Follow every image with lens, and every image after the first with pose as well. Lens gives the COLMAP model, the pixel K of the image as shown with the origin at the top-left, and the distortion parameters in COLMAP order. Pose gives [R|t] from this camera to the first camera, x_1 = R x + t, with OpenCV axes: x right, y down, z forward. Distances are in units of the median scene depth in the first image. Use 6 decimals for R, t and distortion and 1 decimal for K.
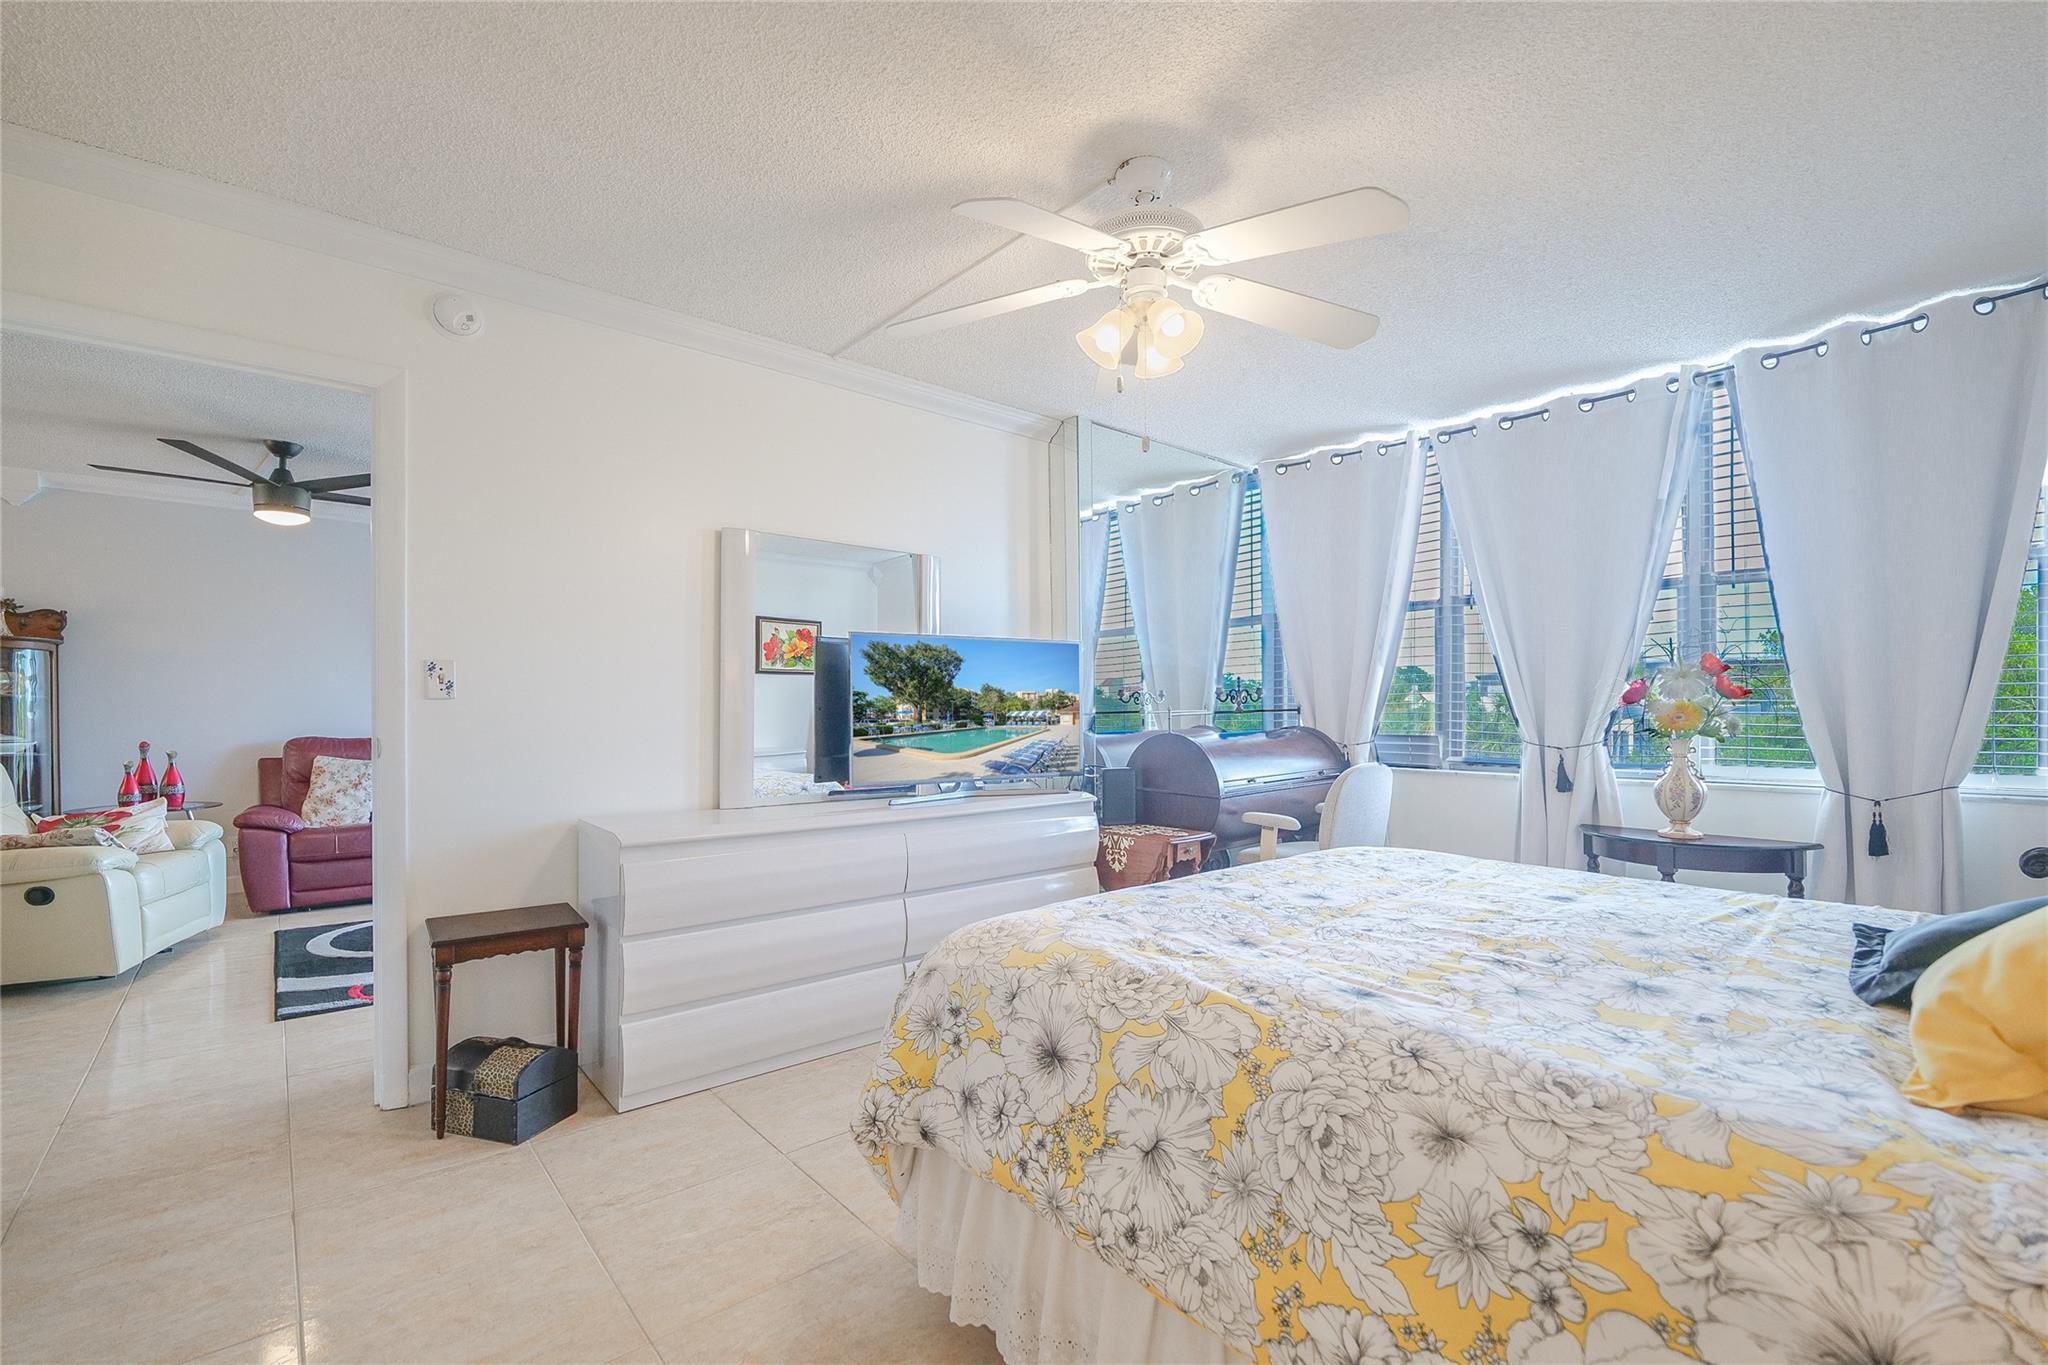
lens RADIAL K [[878.9, 0, 1035.6], [0, 878.9, 703.4], [0, 0, 1]] dist [-0.013101, -0.000082]
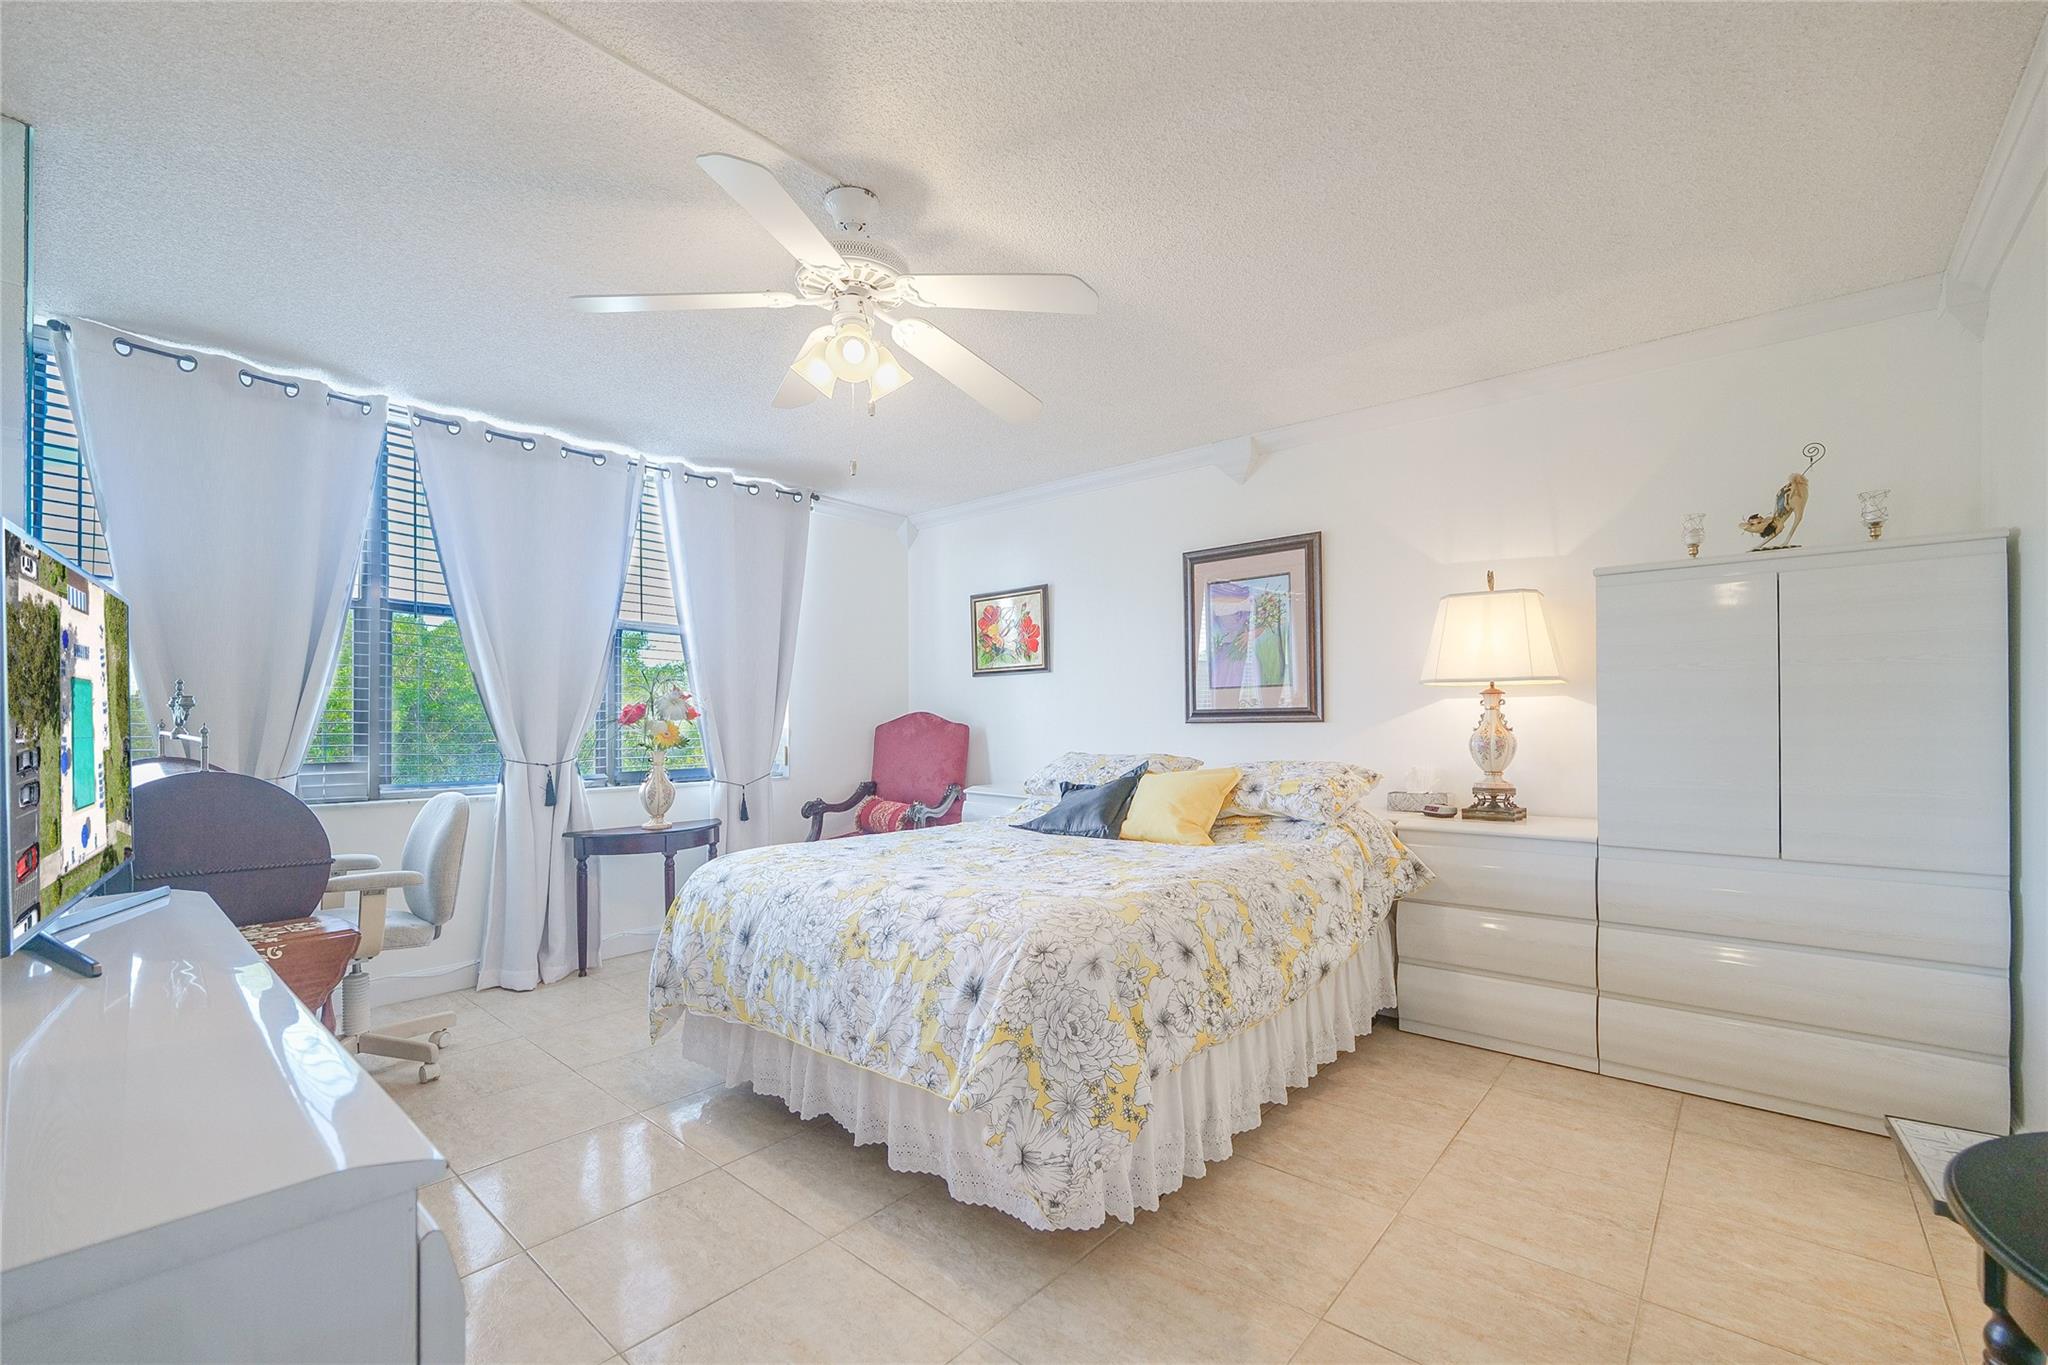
lens RADIAL K [[862.3, 0, 1084.6], [0, 862.3, 711.0], [0, 0, 1]] dist [-0.034745, 0.000002]
pose [[-0.182387, 0.018838, 0.983046, -0.909479], [-0.000870, 0.999813, -0.019321, 0.009067], [-0.983226, -0.004379, -0.182337, 0.930522]]
